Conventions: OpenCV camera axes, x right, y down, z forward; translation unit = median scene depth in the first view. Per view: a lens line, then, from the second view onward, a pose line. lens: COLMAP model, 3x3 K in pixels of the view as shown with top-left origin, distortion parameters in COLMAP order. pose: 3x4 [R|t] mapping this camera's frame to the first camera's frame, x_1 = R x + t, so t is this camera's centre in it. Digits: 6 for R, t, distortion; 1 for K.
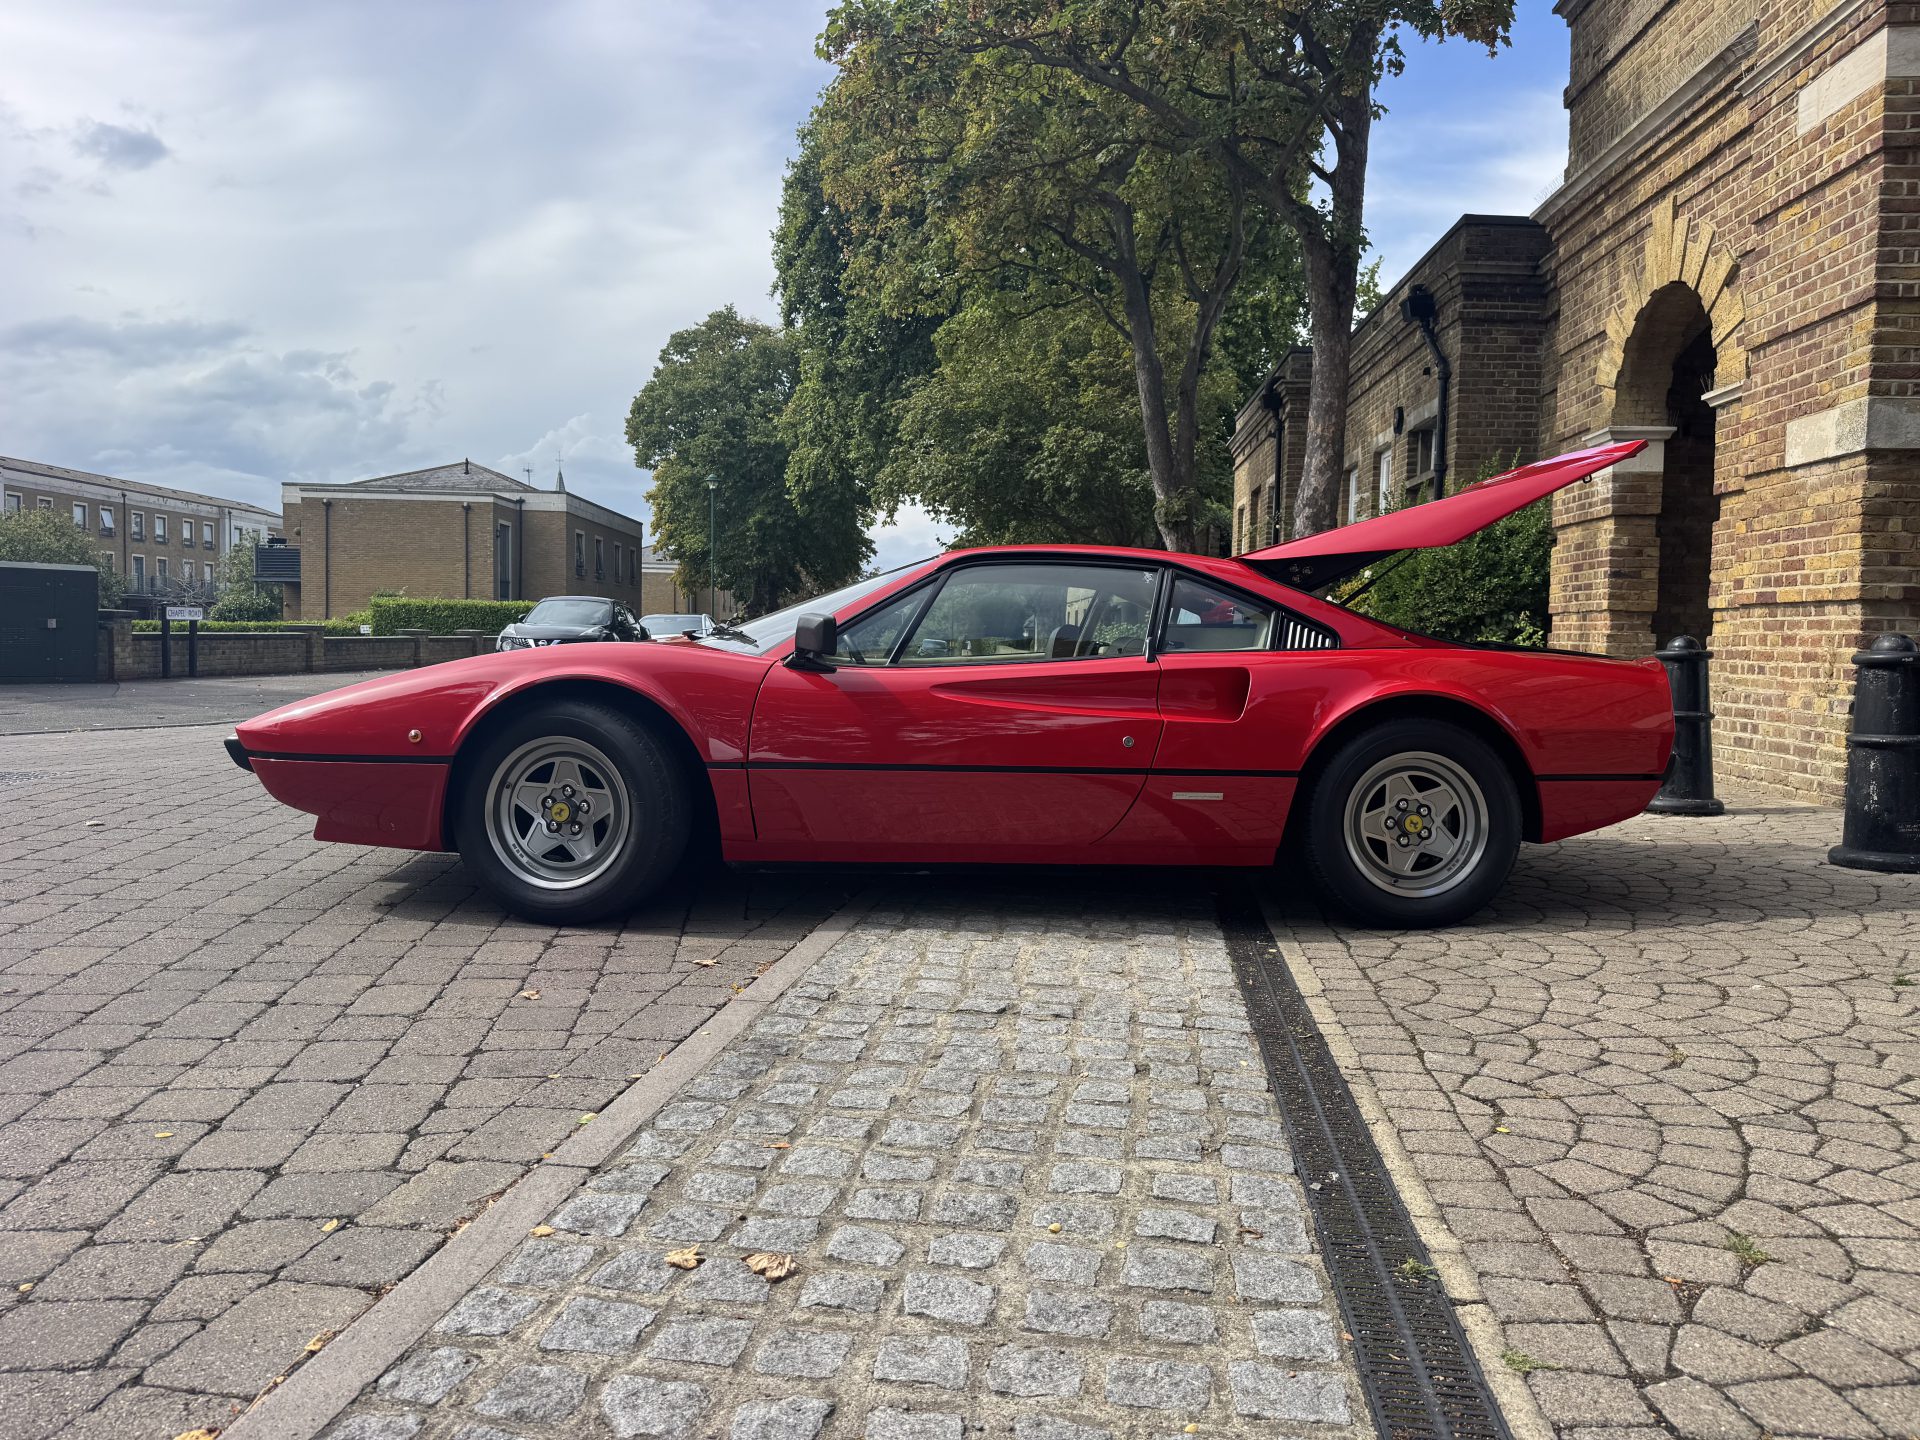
lens RADIAL K [[1367.1, 0, 968.1], [0, 1367.1, 723.1], [0, 0, 1]] dist [0.010098, -0.011073]
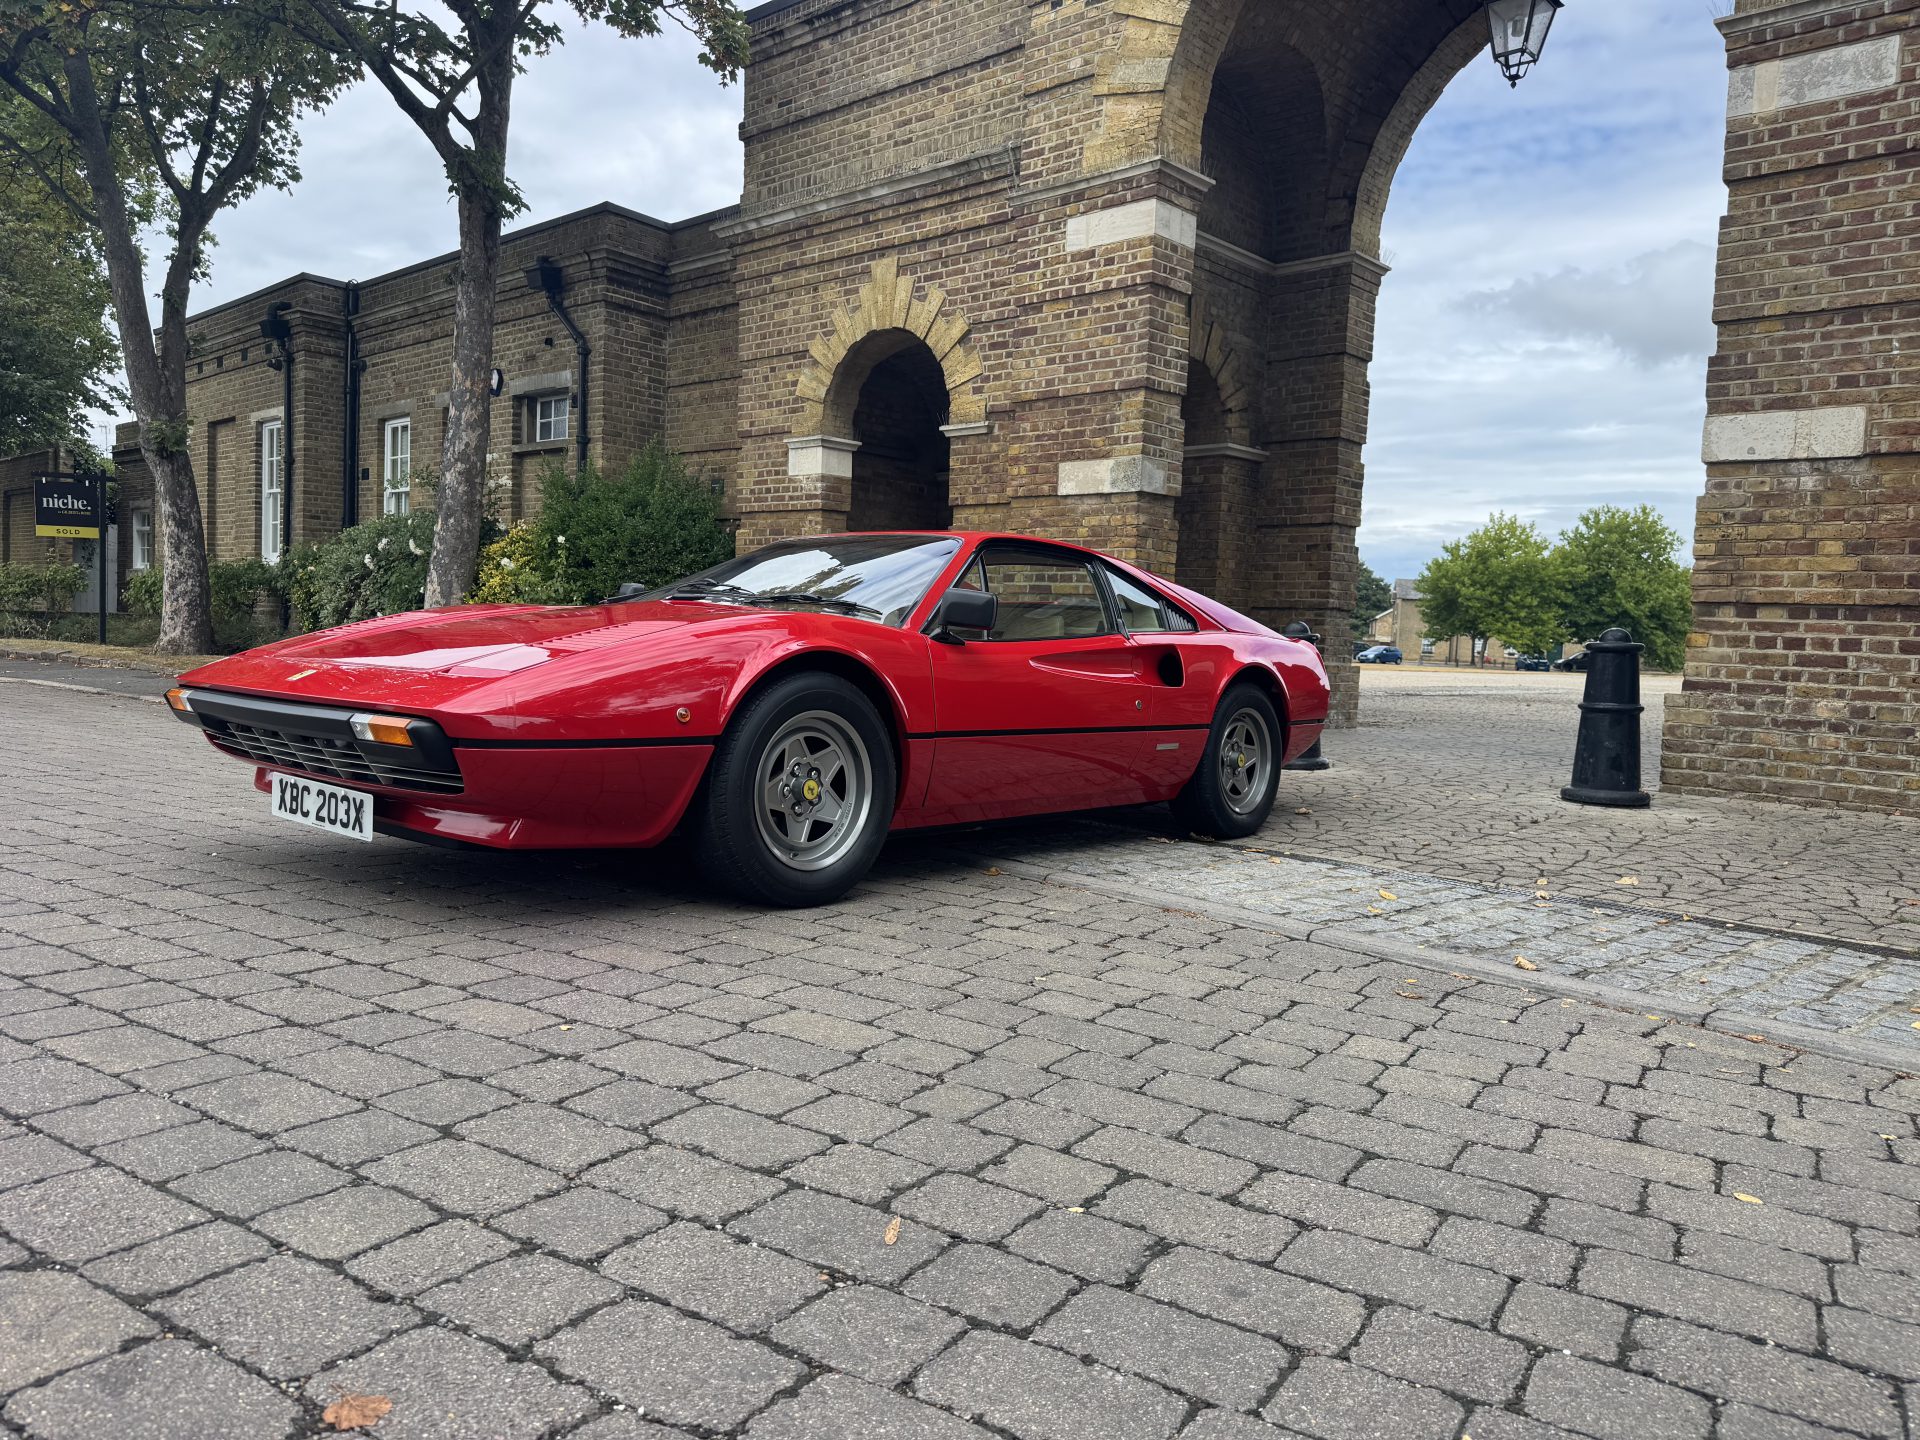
lens RADIAL K [[1353.0, 0, 954.5], [0, 1353.0, 719.8], [0, 0, 1]] dist [0.134202, -0.192687]
pose [[0.635478, -0.037289, 0.771218, -0.531210], [0.015721, 0.999251, 0.035360, -0.009801], [-0.771959, -0.010346, 0.635589, 0.203469]]
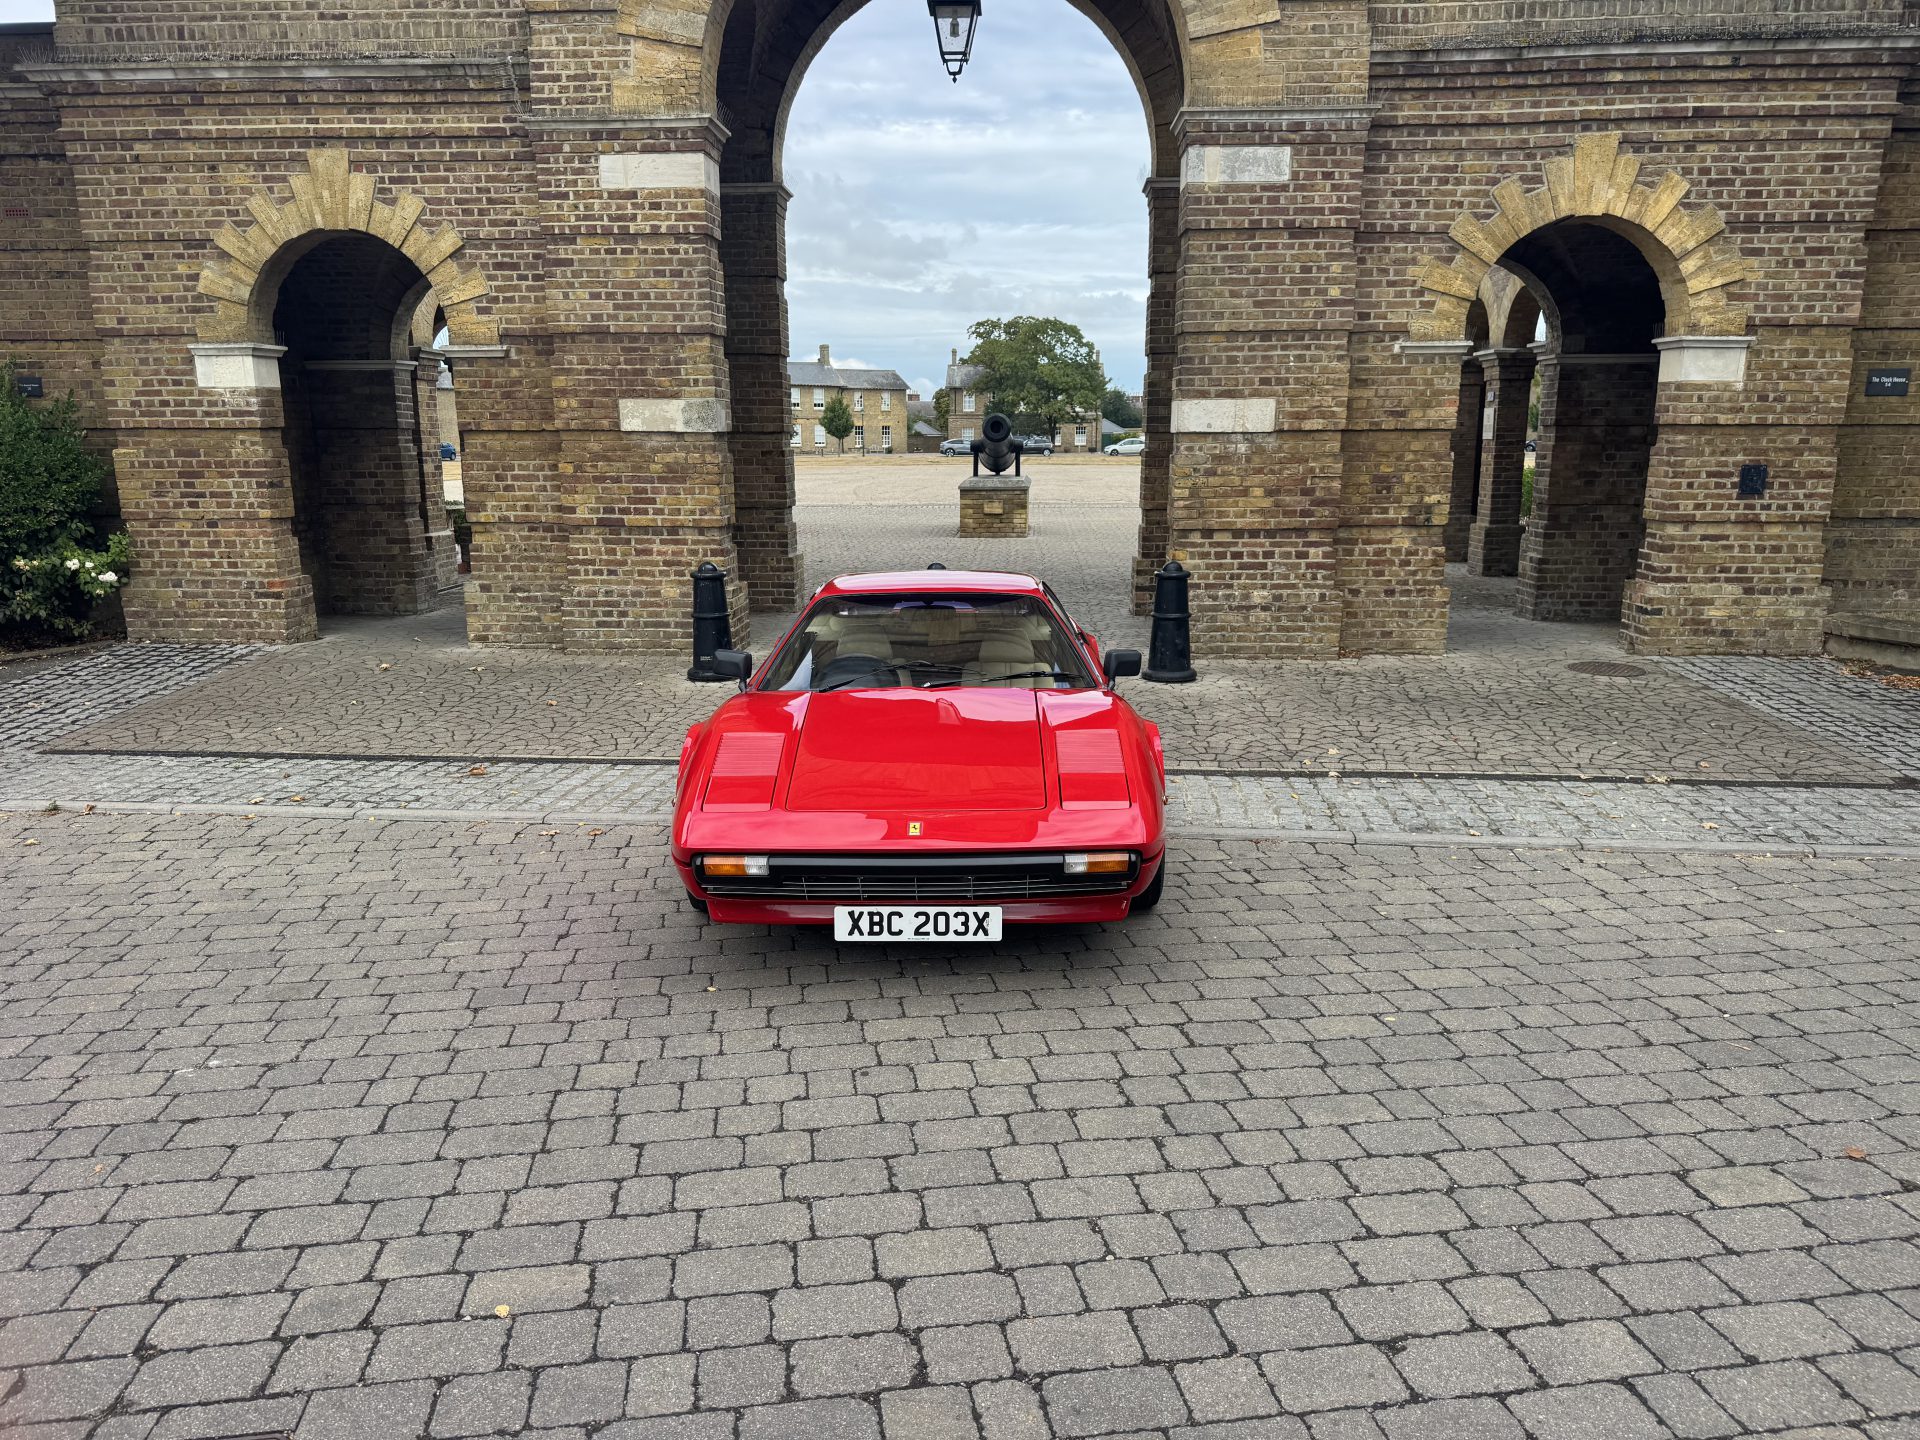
lens RADIAL K [[1362.6, 0, 970.6], [0, 1362.6, 738.1], [0, 0, 1]] dist [0.025066, -0.031667]
pose [[-0.019452, -0.235497, 0.971680, -0.865452], [0.063932, 0.969582, 0.236269, -0.186692], [-0.997765, 0.066717, -0.003804, 0.653888]]
